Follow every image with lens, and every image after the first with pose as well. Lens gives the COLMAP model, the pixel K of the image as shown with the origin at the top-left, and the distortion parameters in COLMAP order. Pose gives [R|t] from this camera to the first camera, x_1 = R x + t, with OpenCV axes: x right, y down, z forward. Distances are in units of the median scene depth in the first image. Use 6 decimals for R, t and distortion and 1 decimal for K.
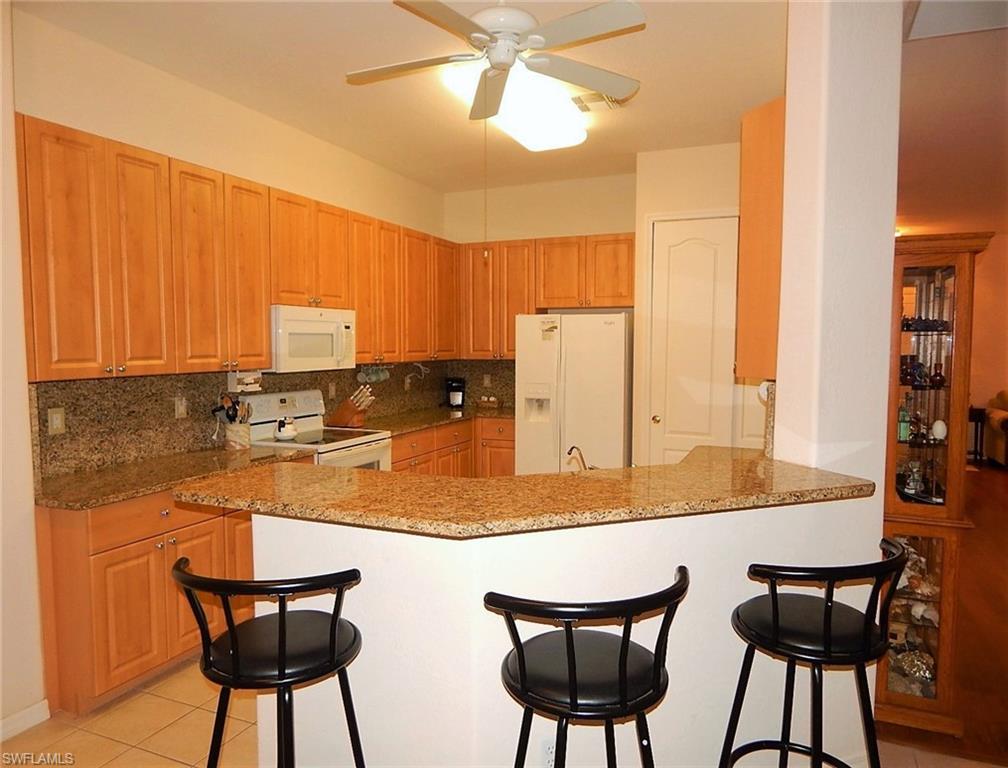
lens RADIAL K [[691.0, 0, 504.0], [0, 691.0, 387.1], [0, 0, 1]] dist [0.004296, 0.000337]
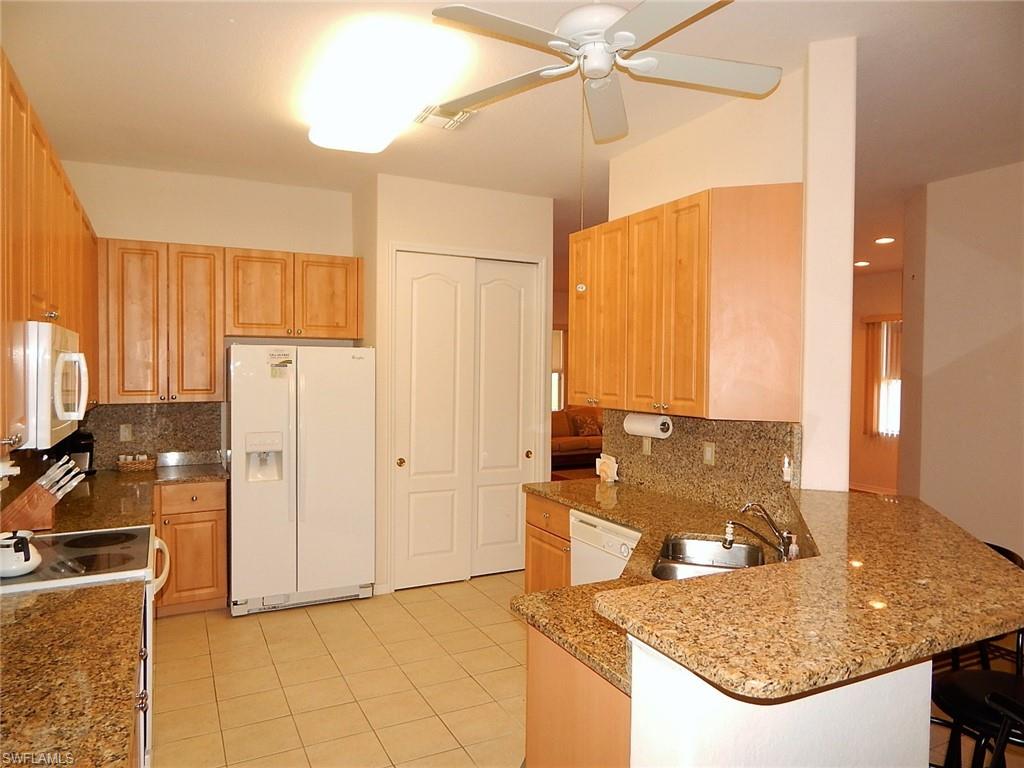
lens RADIAL K [[679.2, 0, 512.9], [0, 679.2, 382.8], [0, 0, 1]] dist [0.027746, 0.001227]
pose [[0.640303, -0.014452, 0.767987, -0.358955], [0.047139, 0.998678, -0.020509, -0.031607], [-0.766675, 0.049334, 0.640137, 0.274854]]
